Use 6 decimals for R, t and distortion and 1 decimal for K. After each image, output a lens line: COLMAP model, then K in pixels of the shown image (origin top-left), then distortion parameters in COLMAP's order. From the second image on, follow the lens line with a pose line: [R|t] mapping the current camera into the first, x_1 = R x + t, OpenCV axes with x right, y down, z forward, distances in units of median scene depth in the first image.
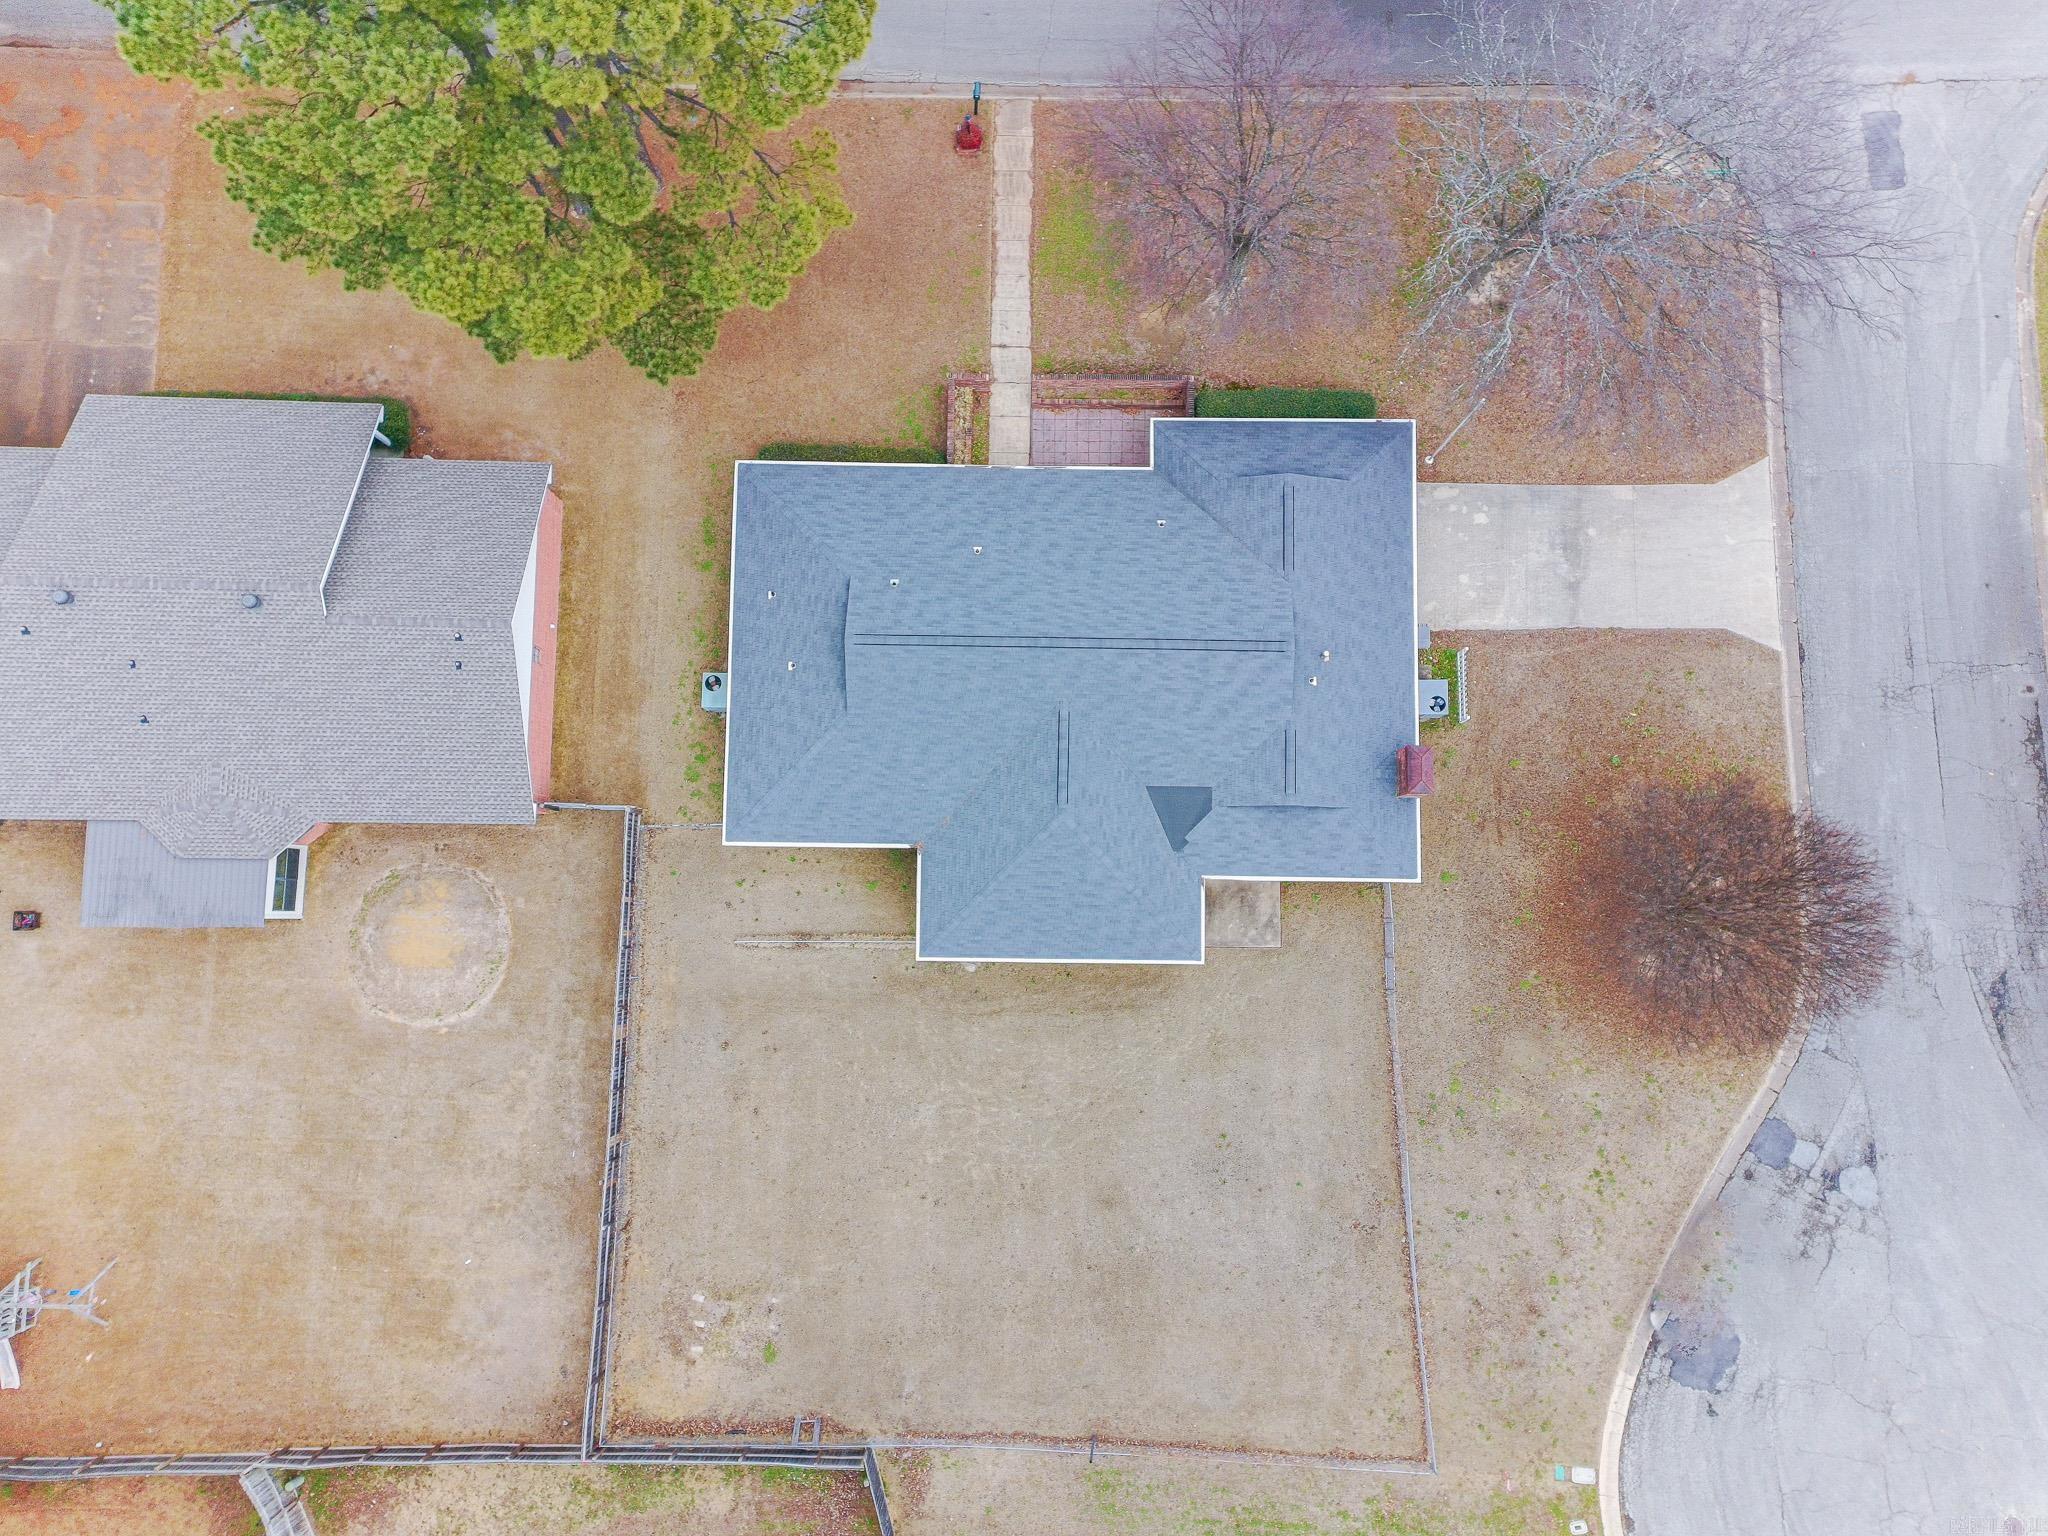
lens RADIAL K [[1535.7, 0, 1024.0], [0, 1535.7, 768.0], [0, 0, 1]] dist [0.096580, -0.001633]
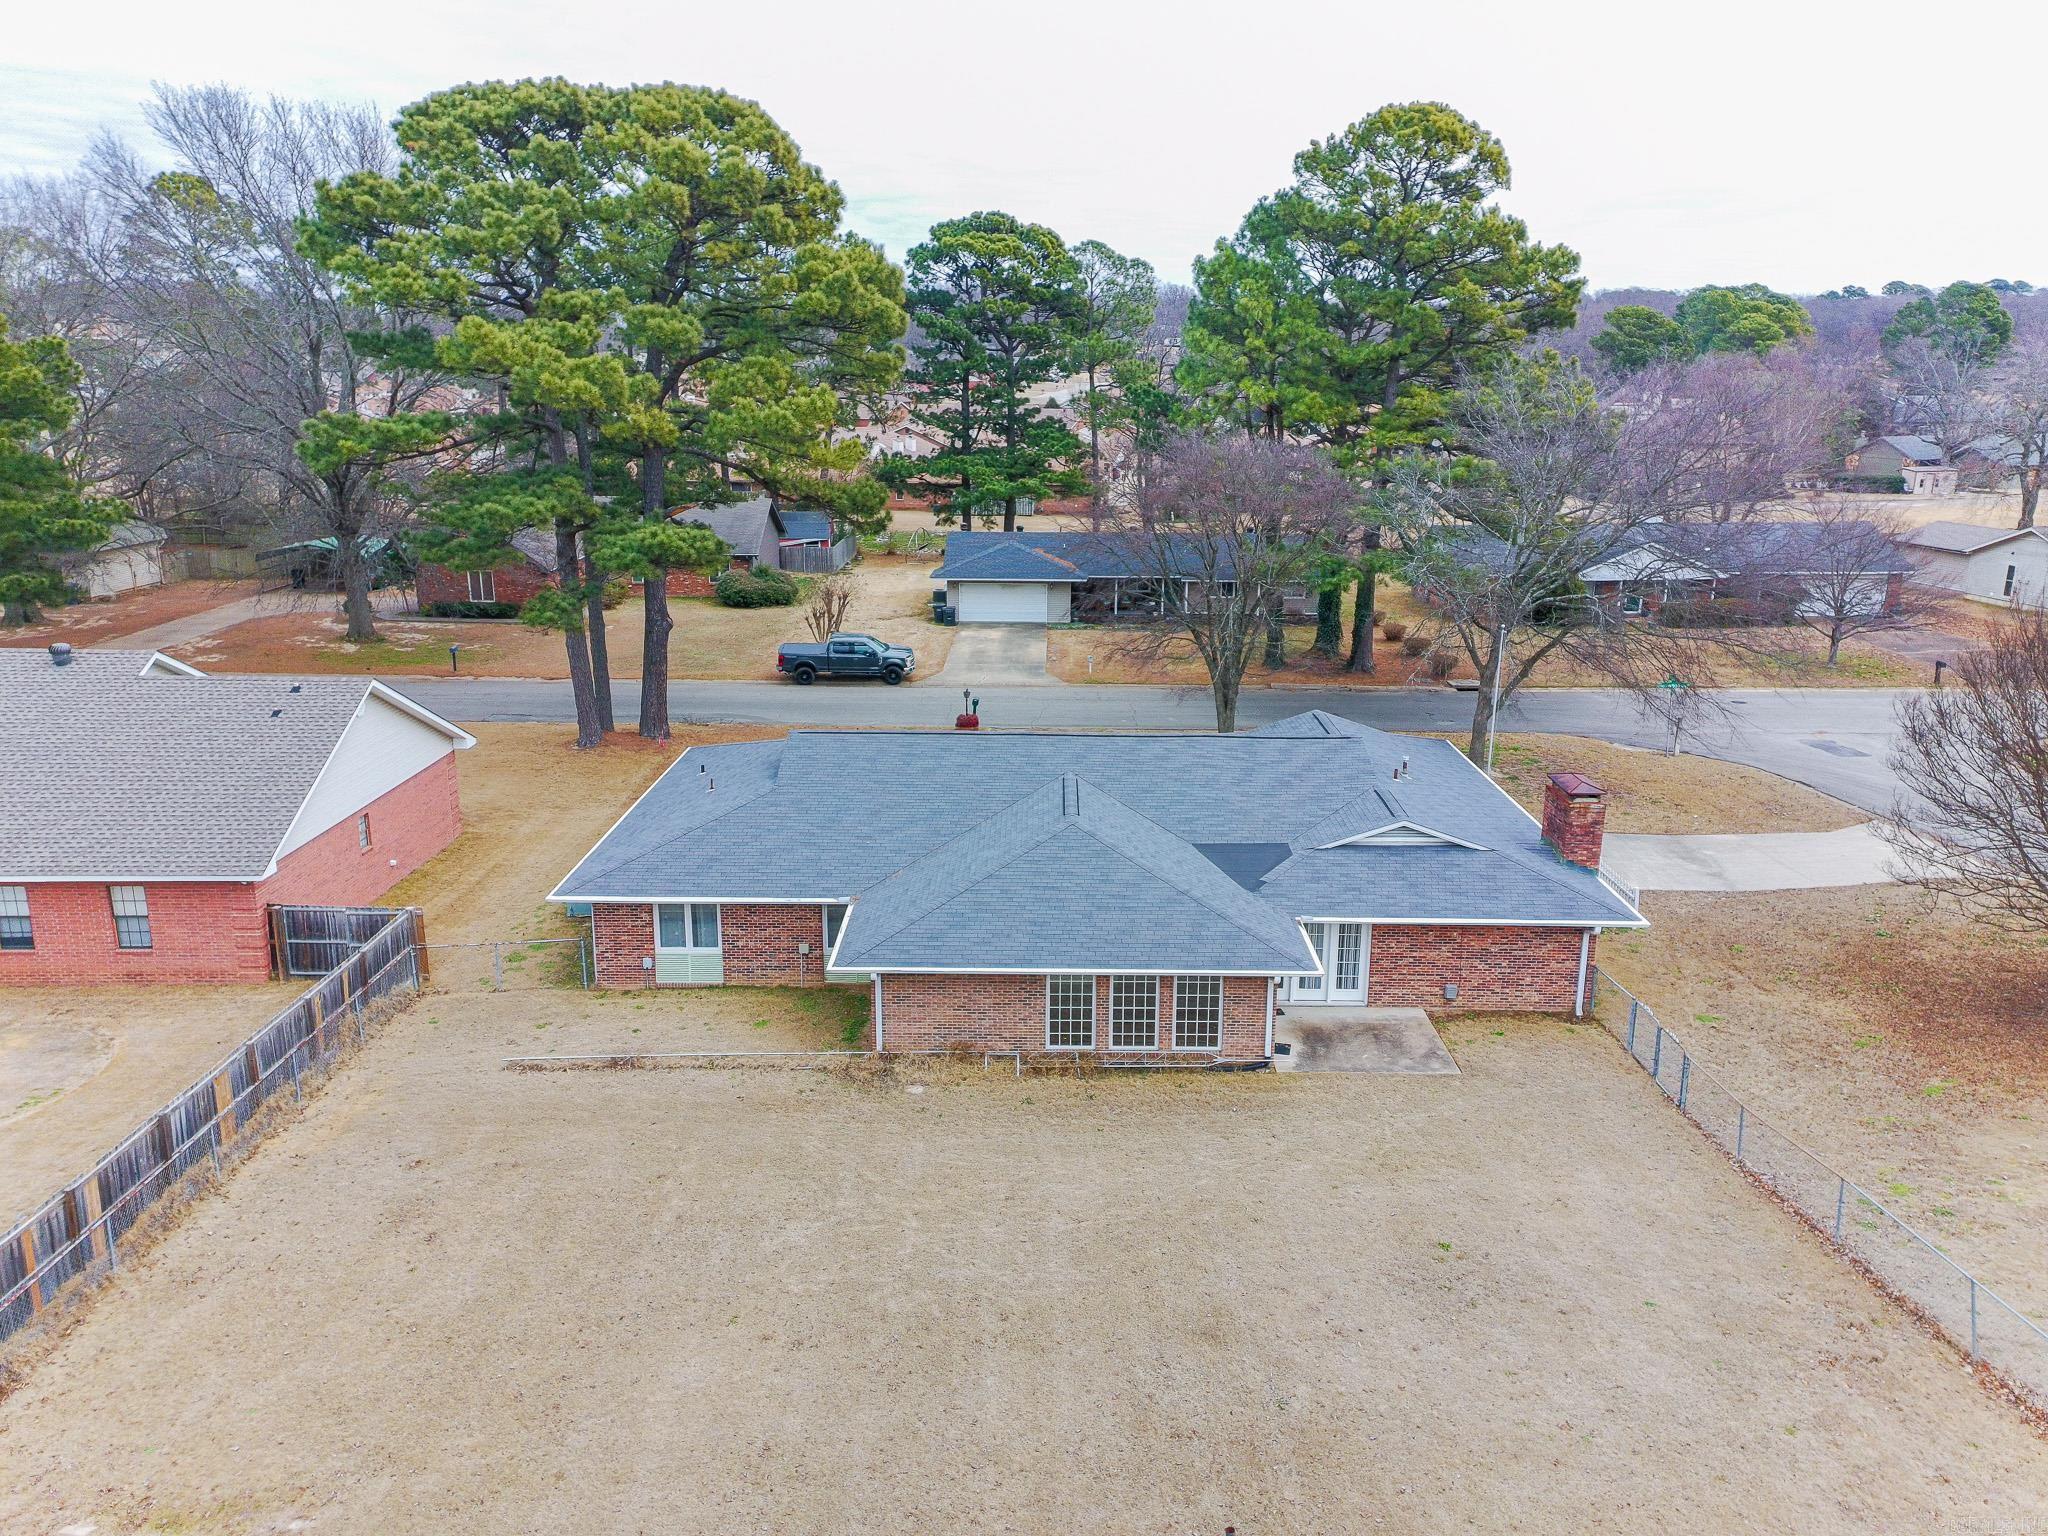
lens RADIAL K [[1517.4, 0, 1024.0], [0, 1517.4, 768.0], [0, 0, 1]] dist [0.128000, -0.074186]
pose [[0.999861, 0.015941, 0.004919, 0.000385], [-0.000778, 0.339088, -0.940754, 0.620438], [-0.016664, 0.940620, 0.339053, 0.712882]]
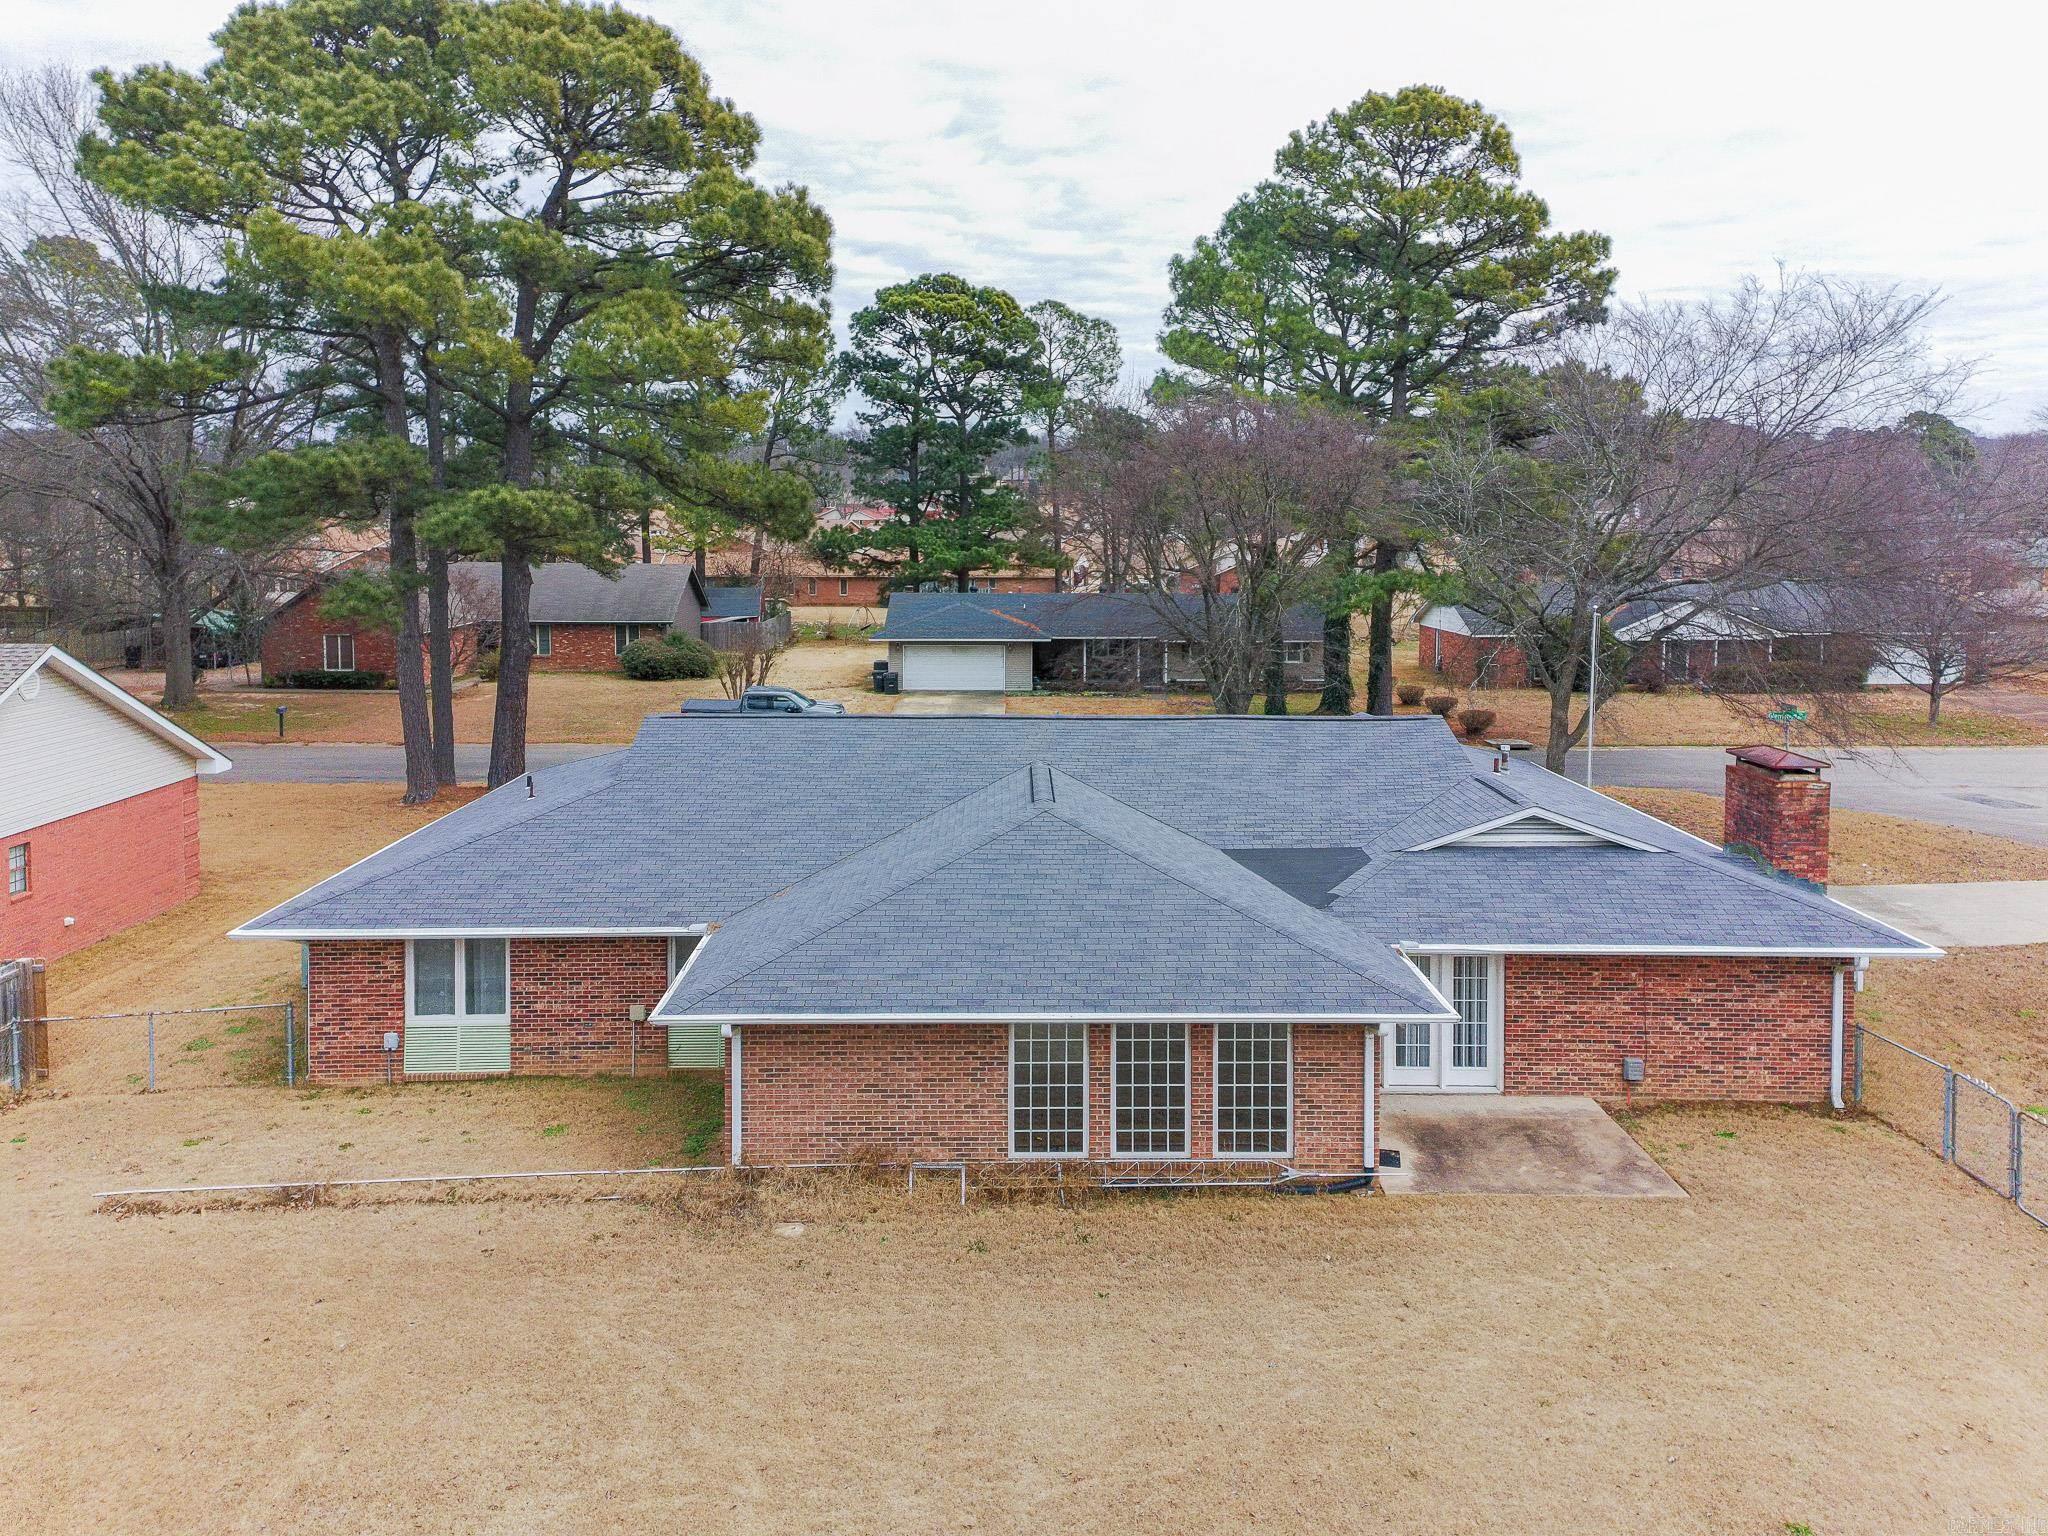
lens RADIAL K [[1559.6, 0, 1013.1], [0, 1559.6, 603.2], [0, 0, 1]] dist [0.108664, -0.029769]
pose [[0.999659, 0.012672, 0.022847, 0.004272], [0.020831, 0.141182, -0.989764, 0.457886], [-0.015768, 0.989902, 0.140870, 0.829890]]
